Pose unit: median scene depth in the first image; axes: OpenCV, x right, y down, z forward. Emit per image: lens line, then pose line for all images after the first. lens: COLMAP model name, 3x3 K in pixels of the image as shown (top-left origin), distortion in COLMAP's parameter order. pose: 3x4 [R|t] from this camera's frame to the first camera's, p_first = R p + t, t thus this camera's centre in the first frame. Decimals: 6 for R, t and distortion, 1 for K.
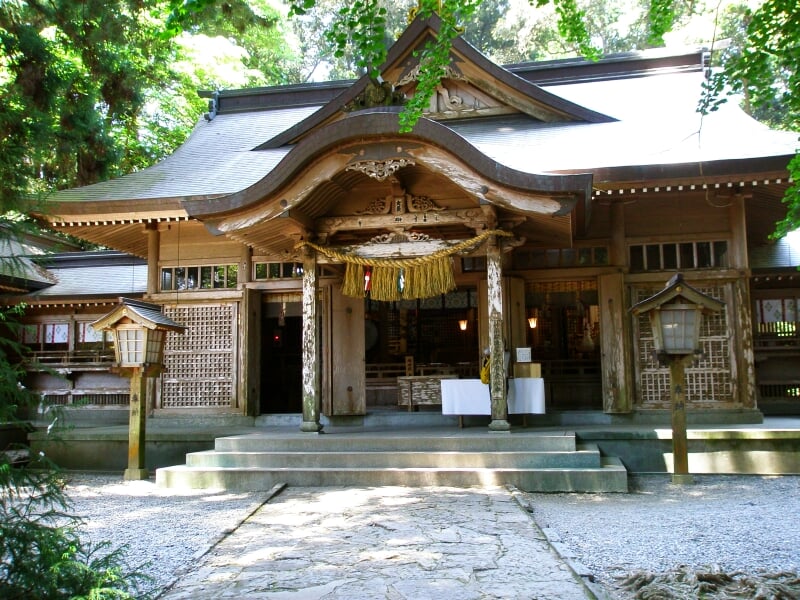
lens RADIAL K [[823.5, 0, 400.0], [0, 823.5, 300.0], [0, 0, 1]] dist [0.071765, -0.011067]
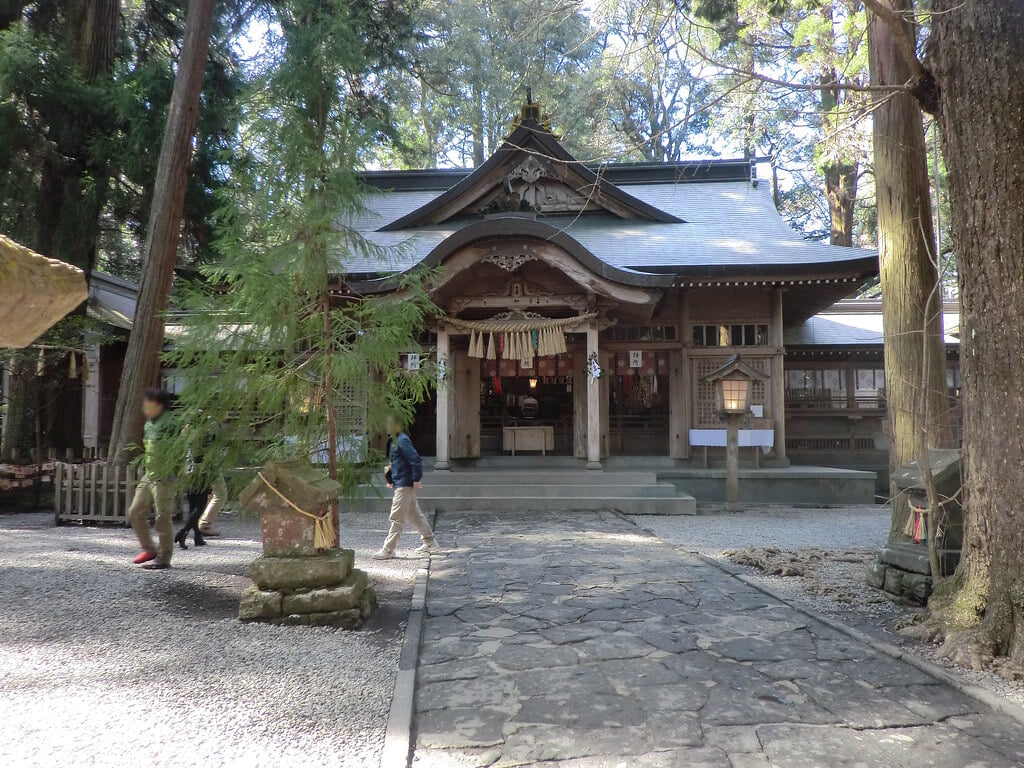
lens RADIAL K [[845.9, 0, 512.0], [0, 845.9, 384.0], [0, 0, 1]] dist [0.099564, -0.099735]
pose [[0.993559, 0.022440, 0.111071, -0.149554], [-0.026608, 0.998991, 0.036186, -0.018669], [-0.110147, -0.038909, 0.993153, -0.274704]]
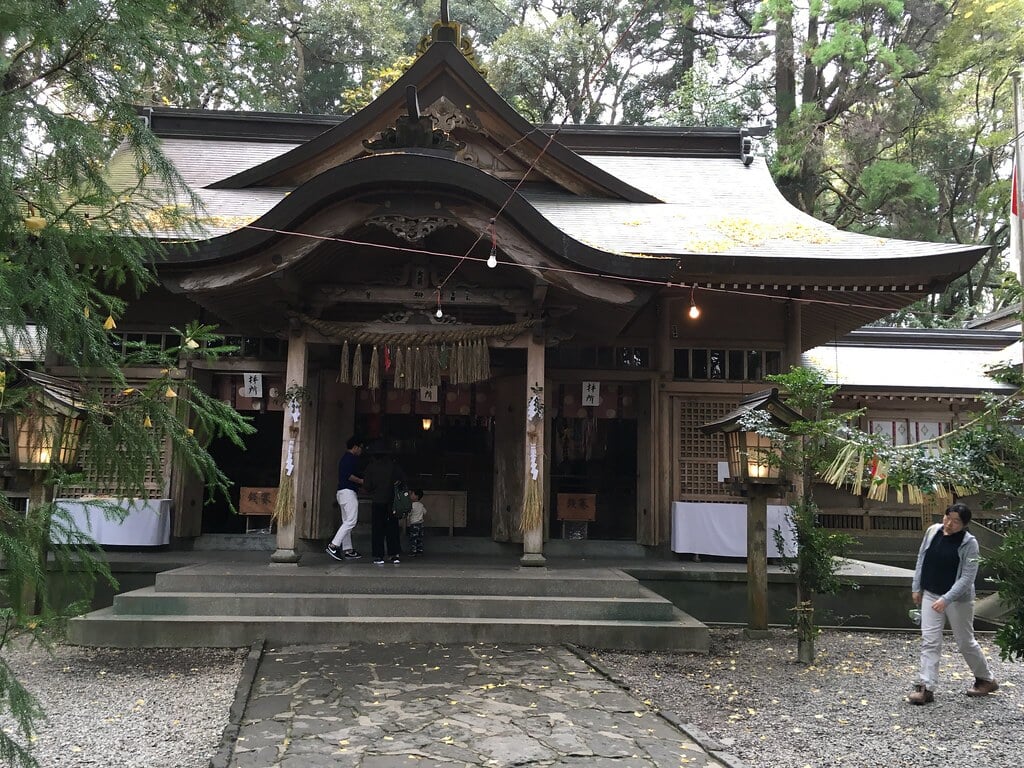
lens RADIAL K [[899.6, 0, 512.0], [0, 899.6, 384.0], [0, 0, 1]] dist [0.051258, 0.005257]
pose [[0.968865, 0.064480, 0.239044, -0.117533], [-0.062592, 0.997919, -0.015487, -0.004721], [-0.239545, 0.000042, 0.970885, 0.145389]]
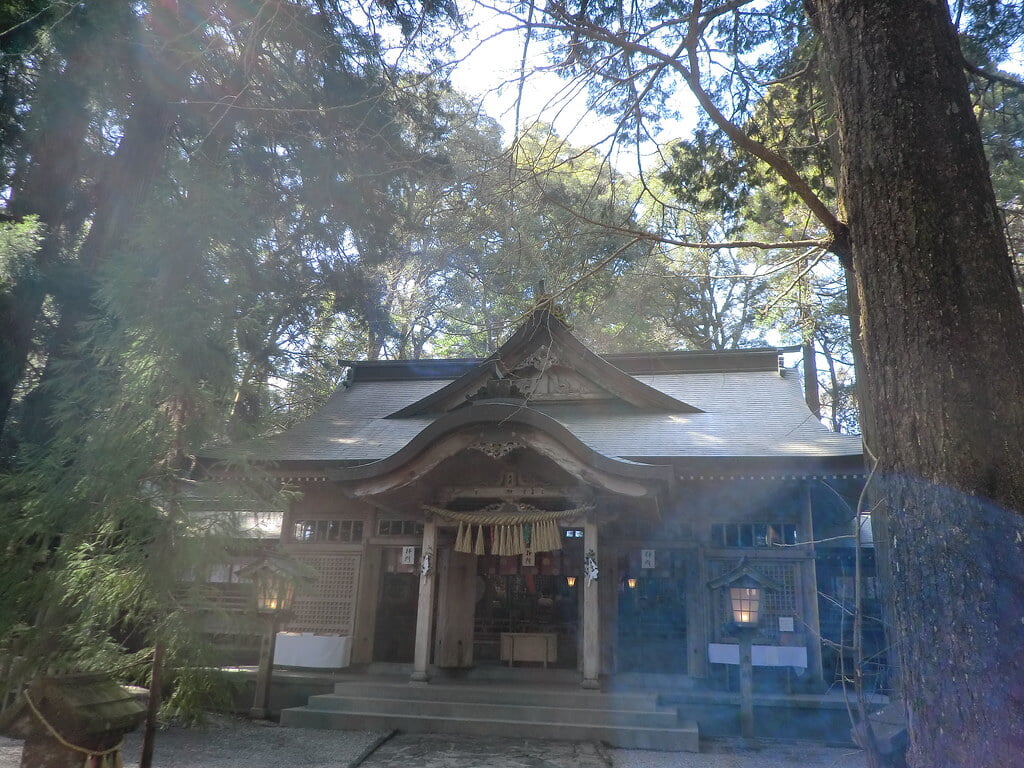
lens RADIAL K [[829.4, 0, 512.0], [0, 829.4, 384.0], [0, 0, 1]] dist [0.094597, -0.219259]
pose [[0.998718, 0.050590, -0.001993, -0.003792], [-0.050064, 0.980935, -0.187776, -0.026913], [-0.007544, 0.187635, 0.982210, -0.174573]]
